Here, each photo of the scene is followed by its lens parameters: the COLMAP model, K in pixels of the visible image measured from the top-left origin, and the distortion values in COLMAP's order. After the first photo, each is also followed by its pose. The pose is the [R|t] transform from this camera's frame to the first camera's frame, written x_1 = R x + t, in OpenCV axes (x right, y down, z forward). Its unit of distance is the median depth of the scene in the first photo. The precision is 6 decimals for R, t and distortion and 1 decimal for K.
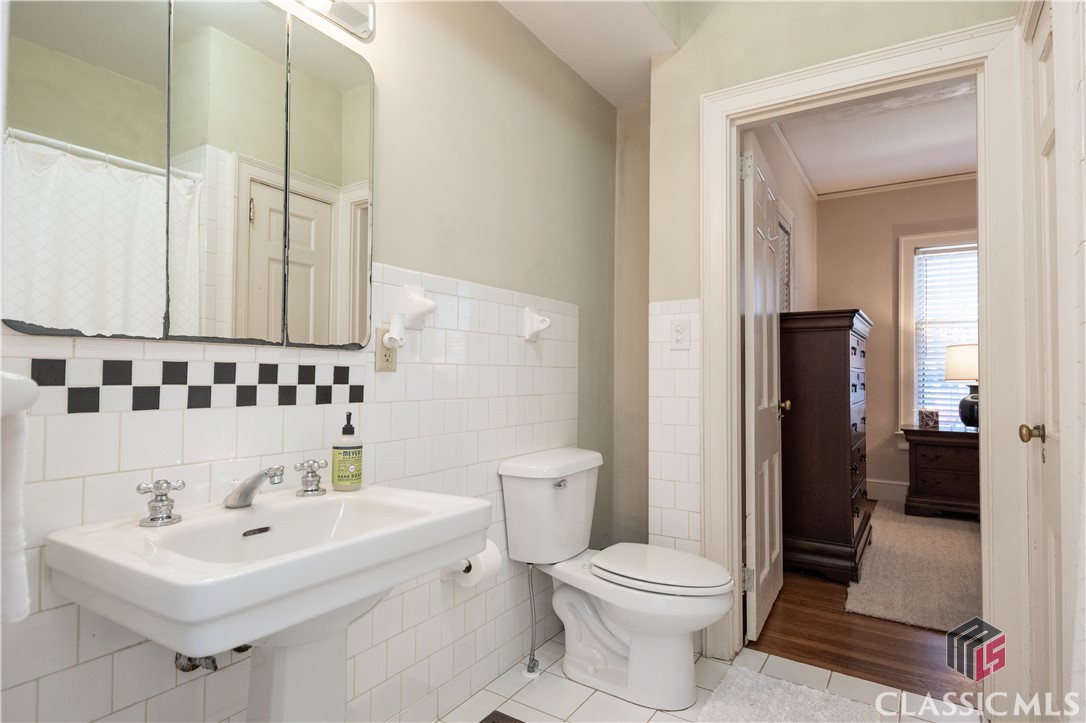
lens RADIAL K [[569.8, 0, 540.9], [0, 569.8, 359.4], [0, 0, 1]] dist [0.000911, 0.000637]
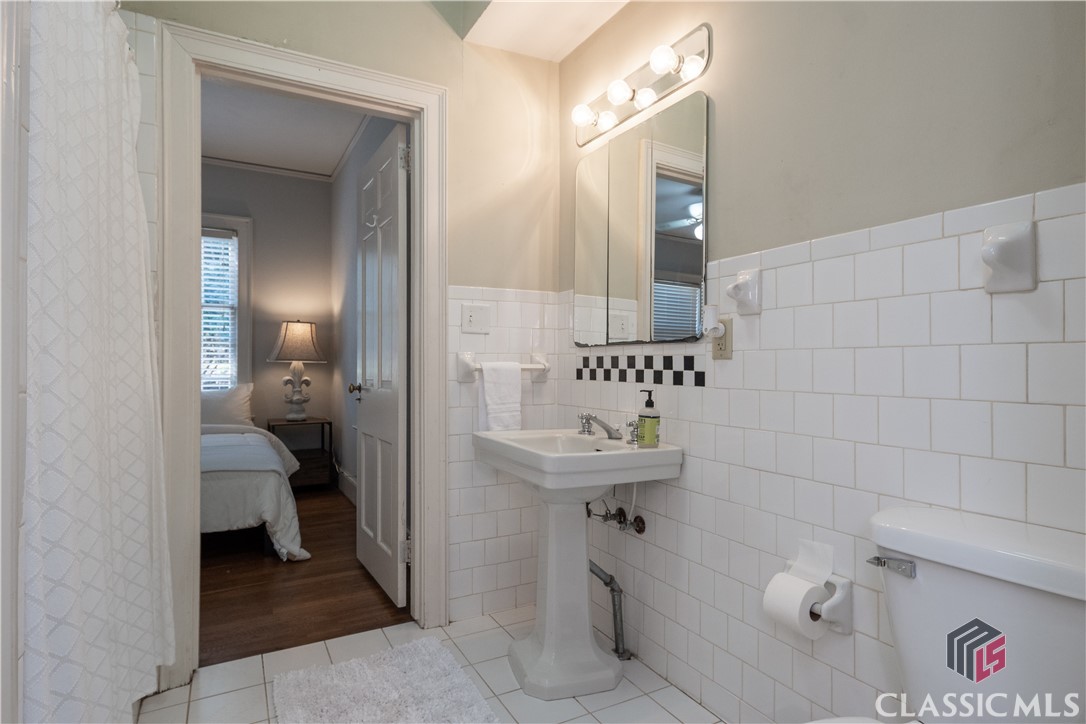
lens RADIAL K [[569.8, 0, 540.9], [0, 569.8, 359.9], [0, 0, 1]] dist [0.000911, 0.000637]
pose [[-0.471888, -0.018232, -0.881470, 0.953333], [0.013061, 0.999532, -0.027666, 0.054399], [0.881562, -0.024568, -0.471429, 1.387884]]
